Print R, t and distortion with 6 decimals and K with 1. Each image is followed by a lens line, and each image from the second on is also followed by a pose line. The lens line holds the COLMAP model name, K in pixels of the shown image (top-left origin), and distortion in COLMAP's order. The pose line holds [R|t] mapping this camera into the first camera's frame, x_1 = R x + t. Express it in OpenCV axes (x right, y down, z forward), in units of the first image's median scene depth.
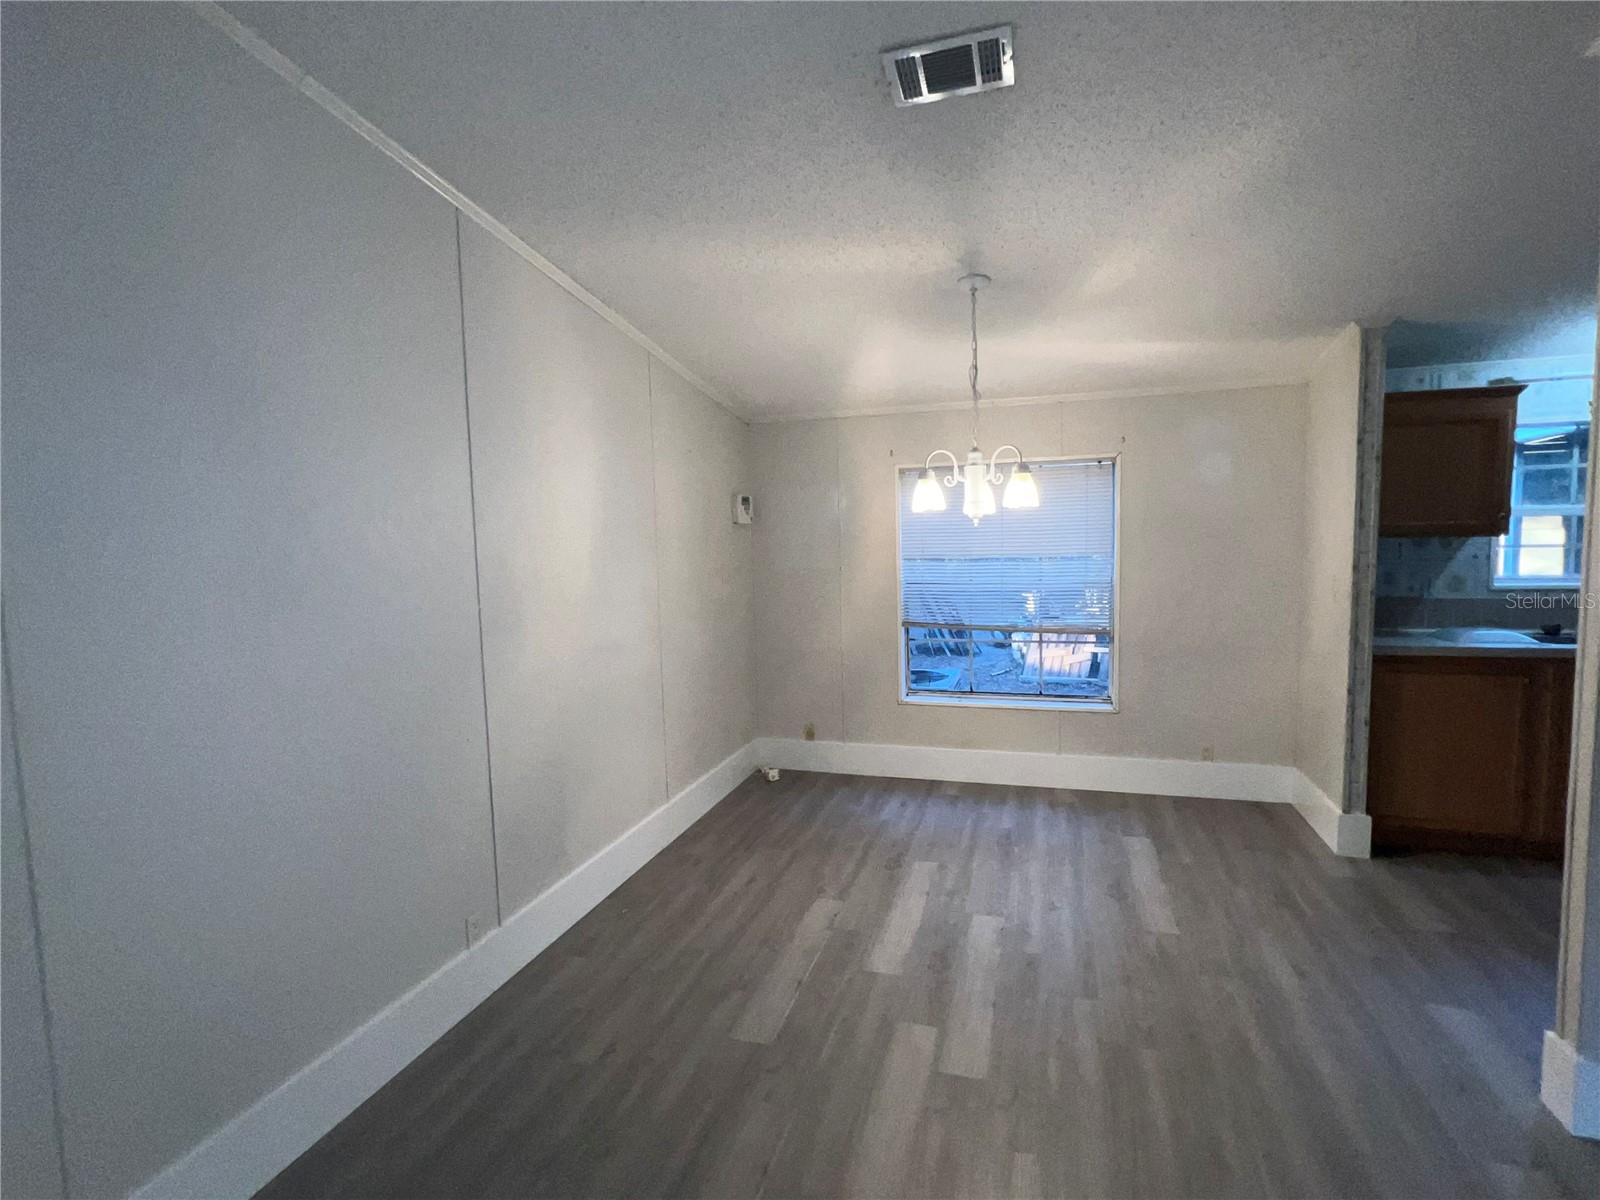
lens RADIAL K [[793.7, 0, 792.9], [0, 793.7, 598.7], [0, 0, 1]] dist [-0.001369, 0.000061]
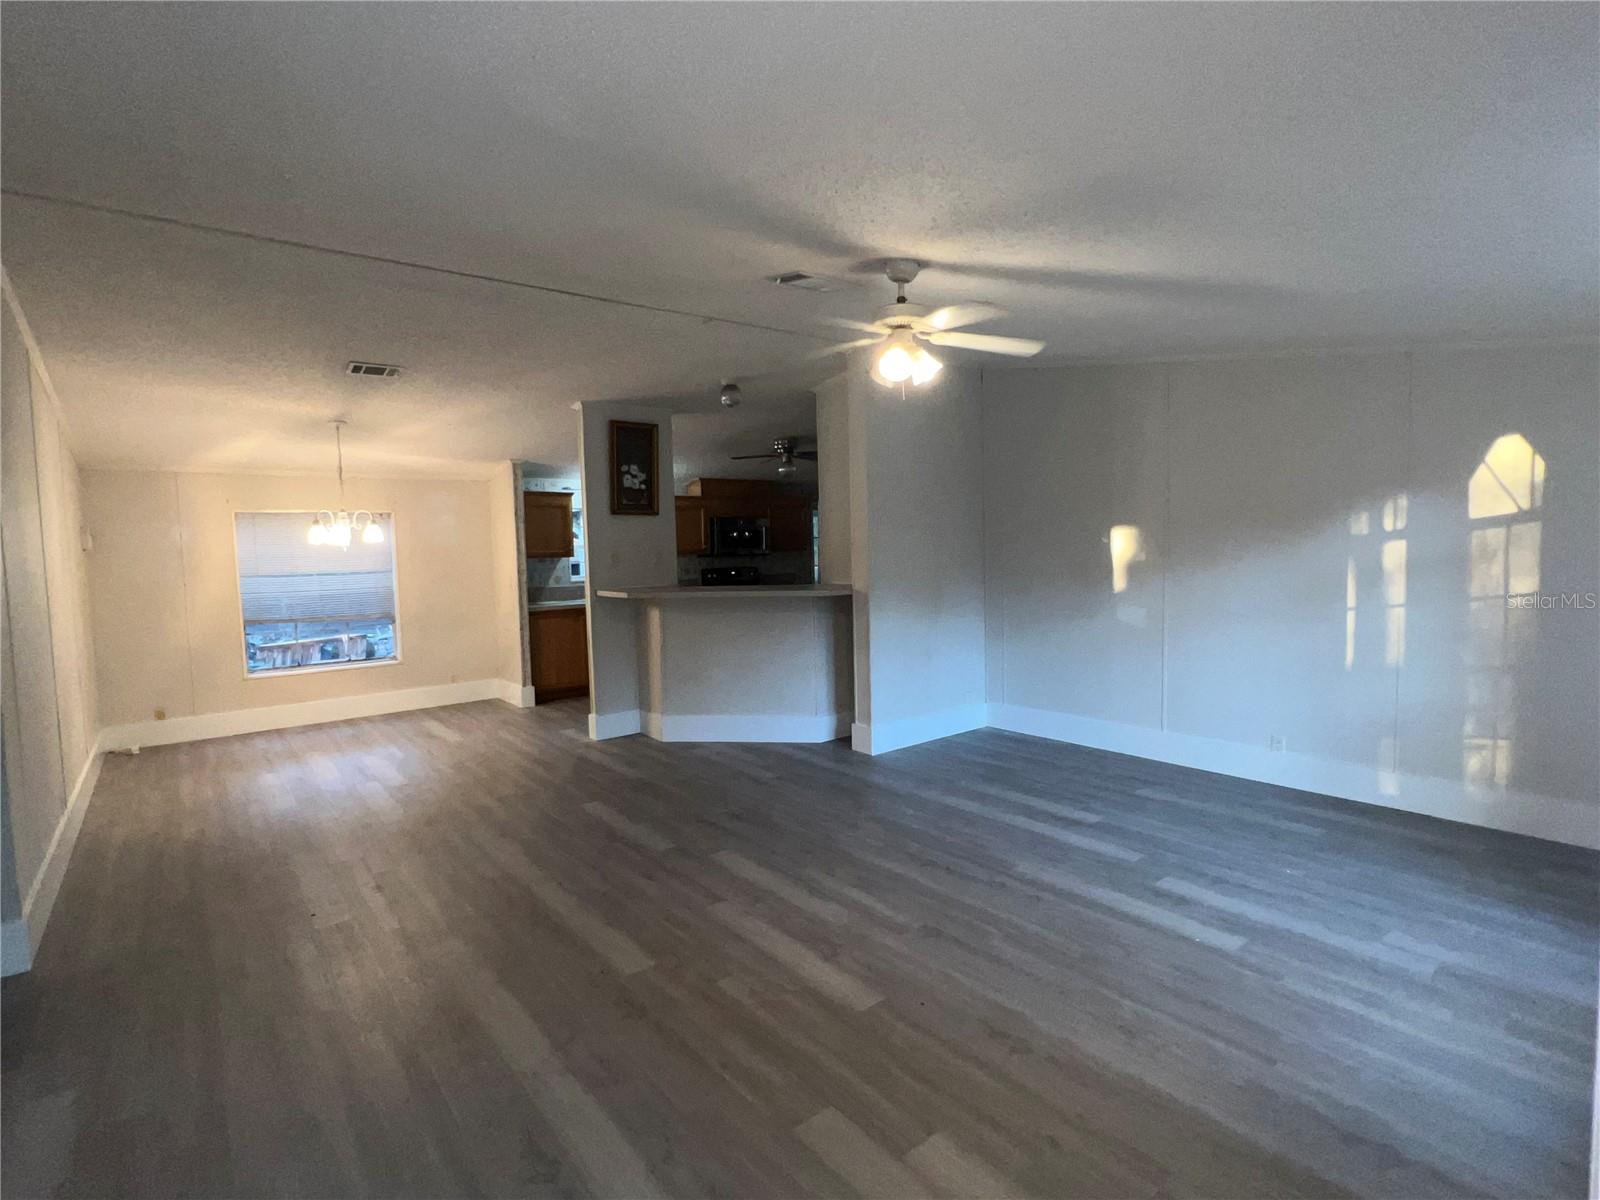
lens RADIAL K [[793.7, 0, 792.9], [0, 793.7, 598.7], [0, 0, 1]] dist [-0.001369, 0.000061]
pose [[0.563942, -0.046342, 0.824513, -0.640910], [0.081171, 0.996700, 0.000502, 0.092970], [-0.821816, 0.066644, 0.565842, -0.814302]]
